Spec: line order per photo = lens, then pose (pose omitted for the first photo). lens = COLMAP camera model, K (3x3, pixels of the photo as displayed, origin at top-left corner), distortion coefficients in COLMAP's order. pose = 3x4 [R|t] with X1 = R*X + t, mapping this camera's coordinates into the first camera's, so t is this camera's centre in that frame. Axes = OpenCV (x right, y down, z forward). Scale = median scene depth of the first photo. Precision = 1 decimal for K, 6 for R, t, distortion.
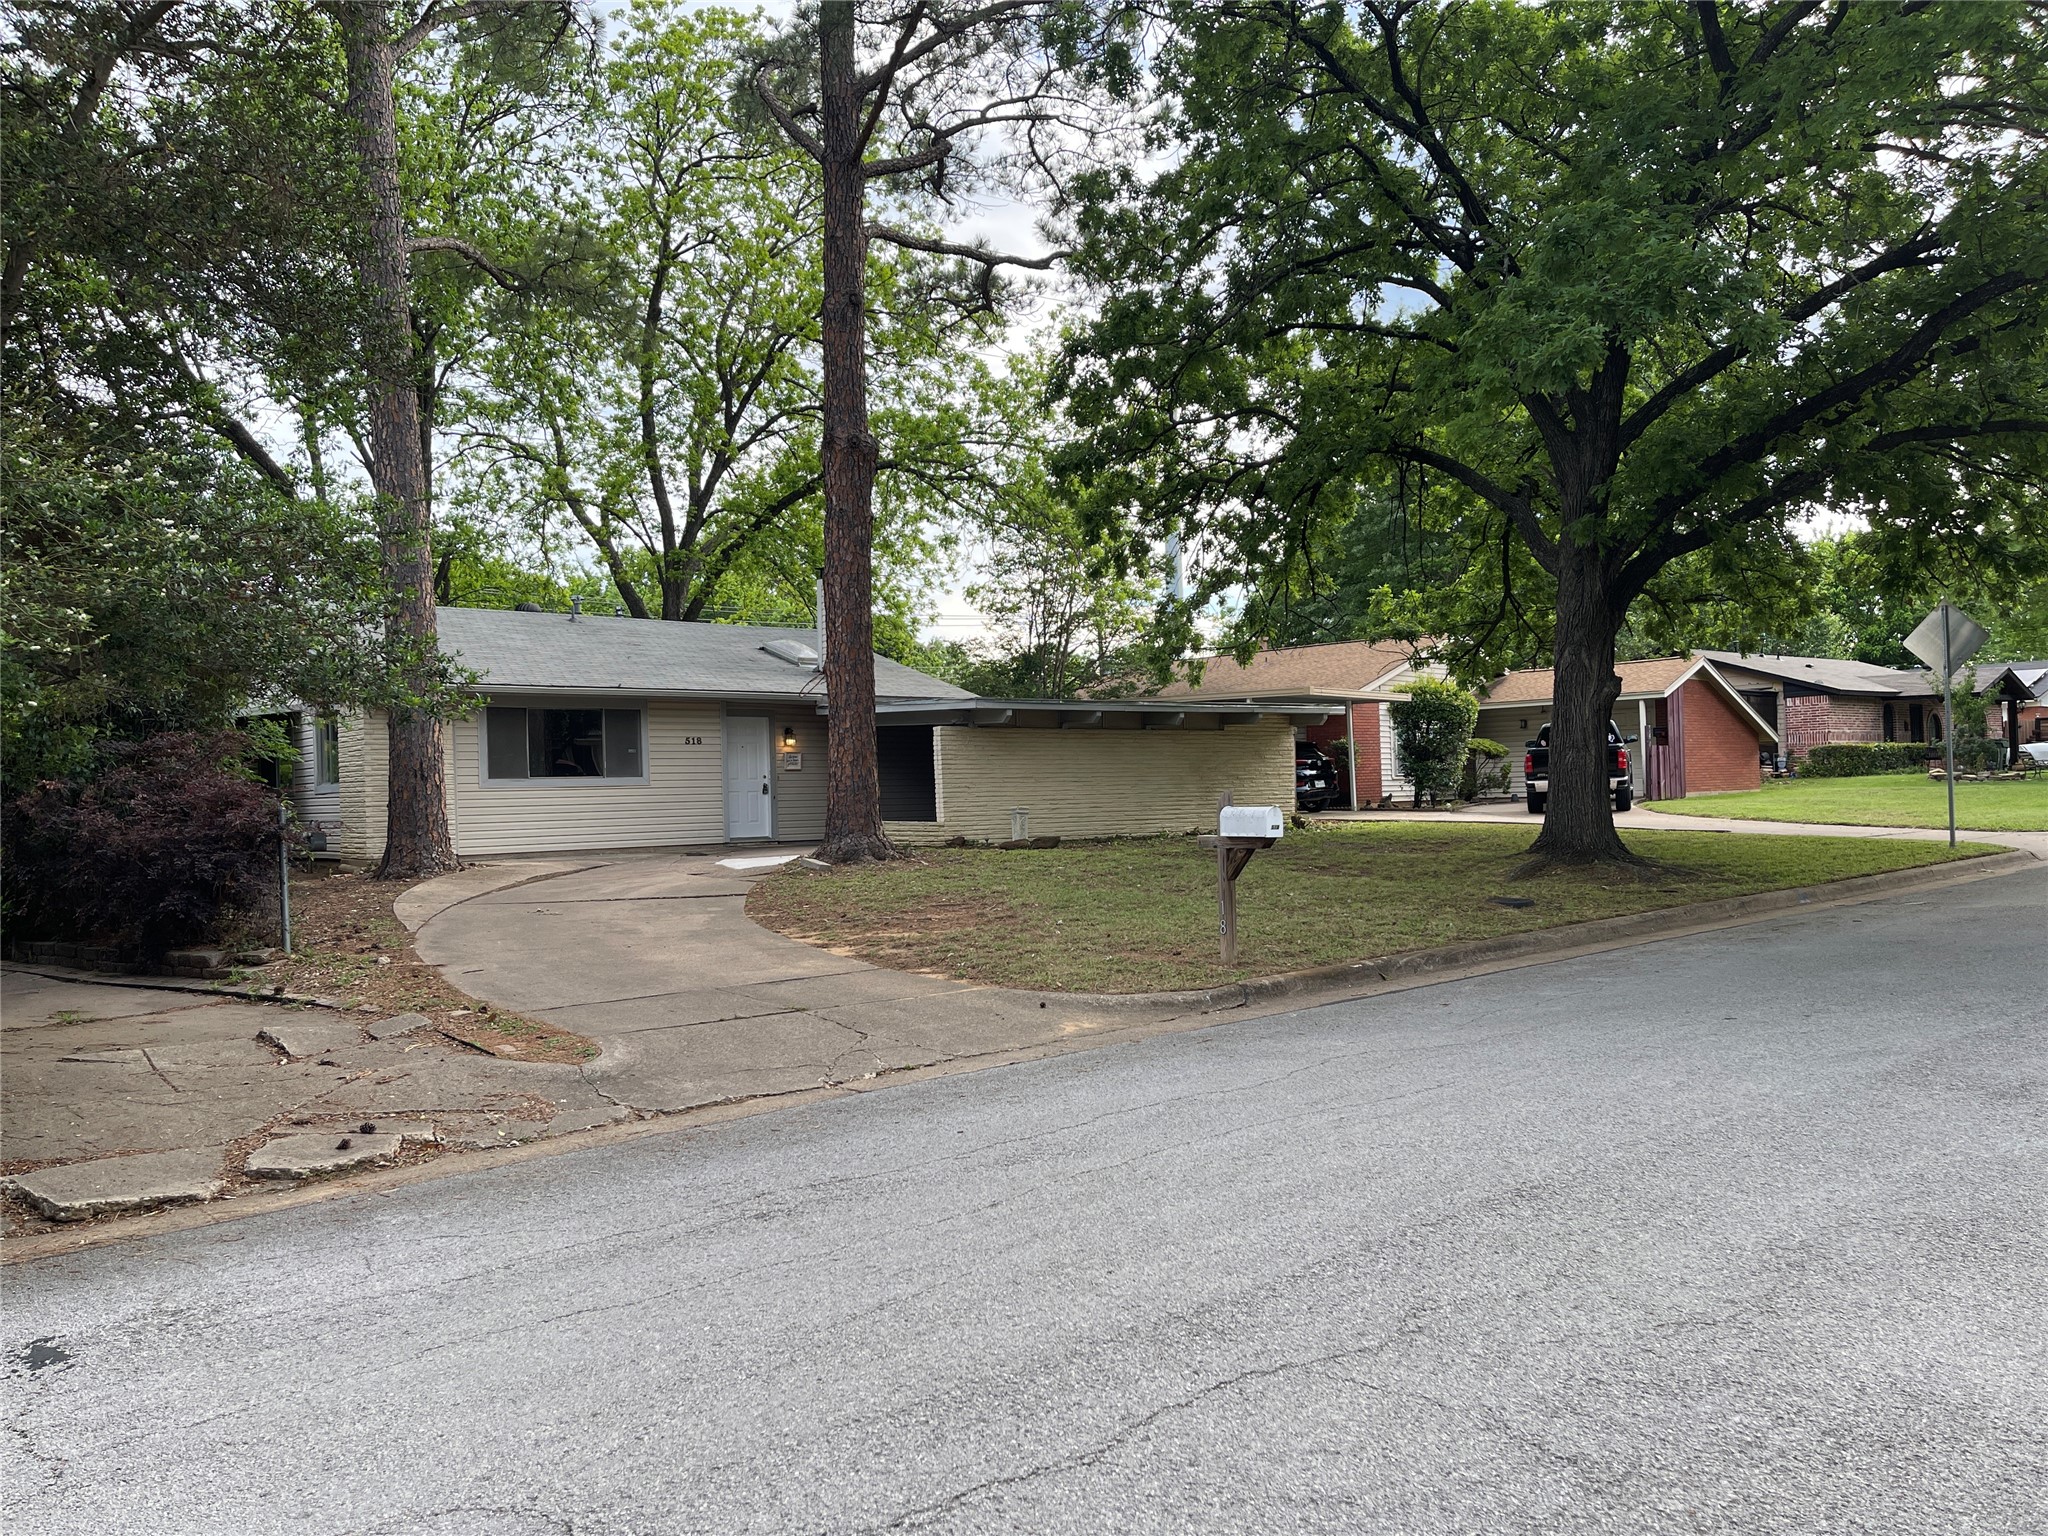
lens RADIAL K [[1577.4, 0, 1030.2], [0, 1577.4, 773.8], [0, 0, 1]] dist [0.009451, -0.007521]
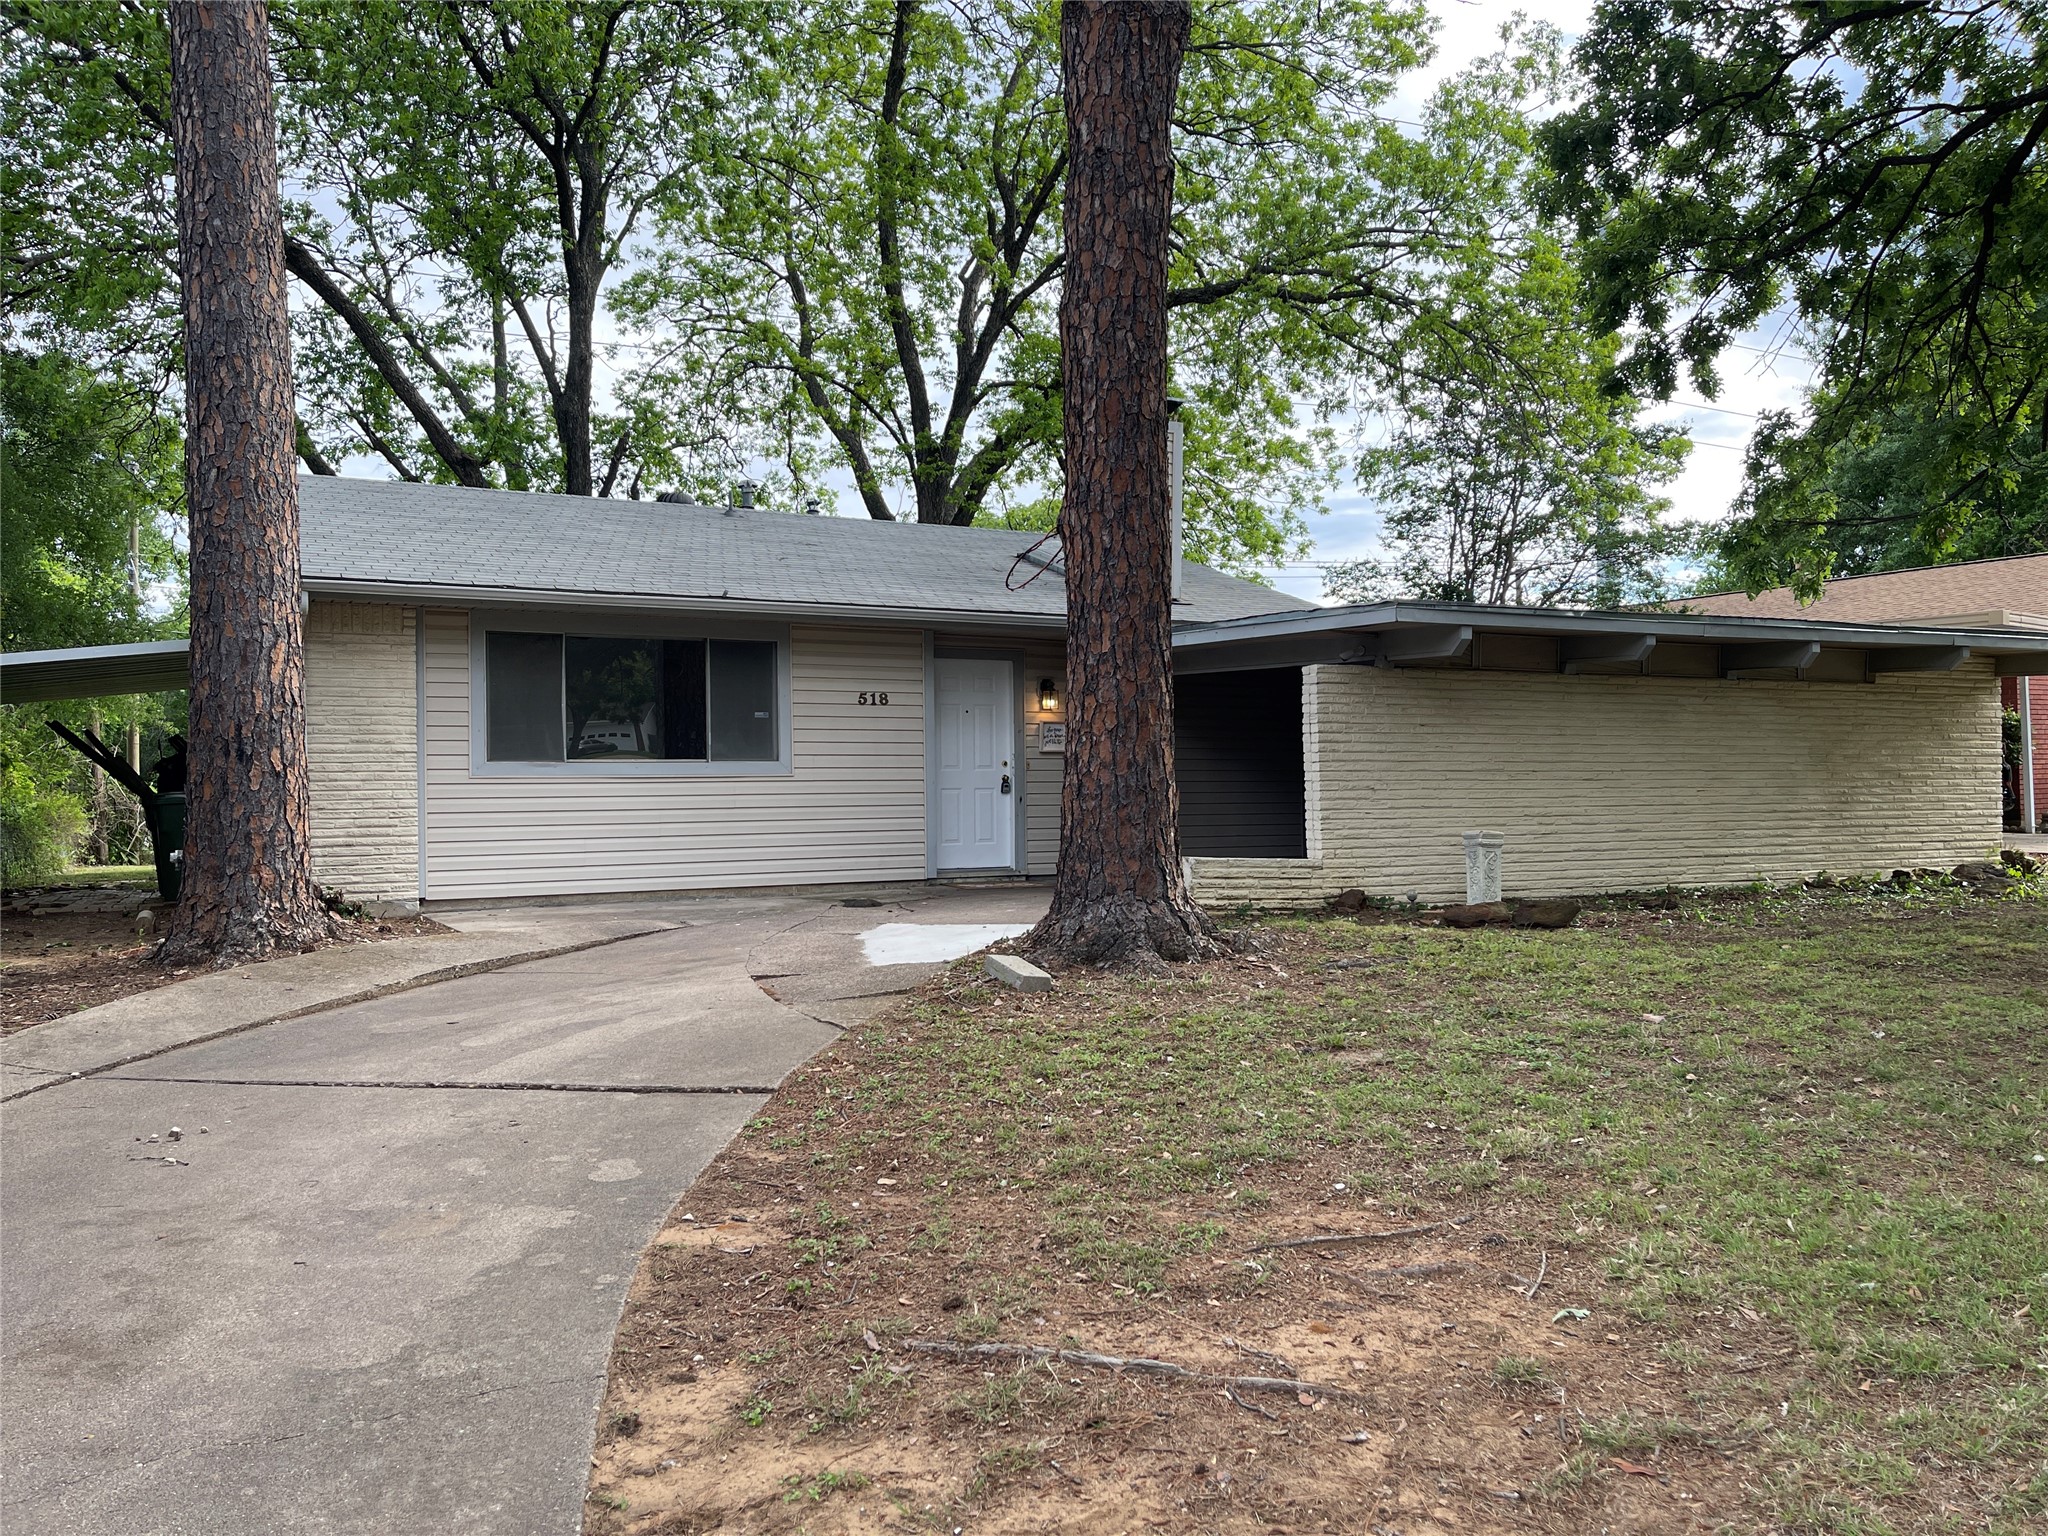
lens RADIAL K [[1577.4, 0, 1036.3], [0, 1577.4, 777.7], [0, 0, 1]] dist [0.009451, -0.007521]
pose [[0.974187, 0.013330, -0.225349, -0.028460], [-0.011236, 0.999881, 0.010574, 0.000857], [0.225463, -0.007769, 0.974221, 0.460546]]
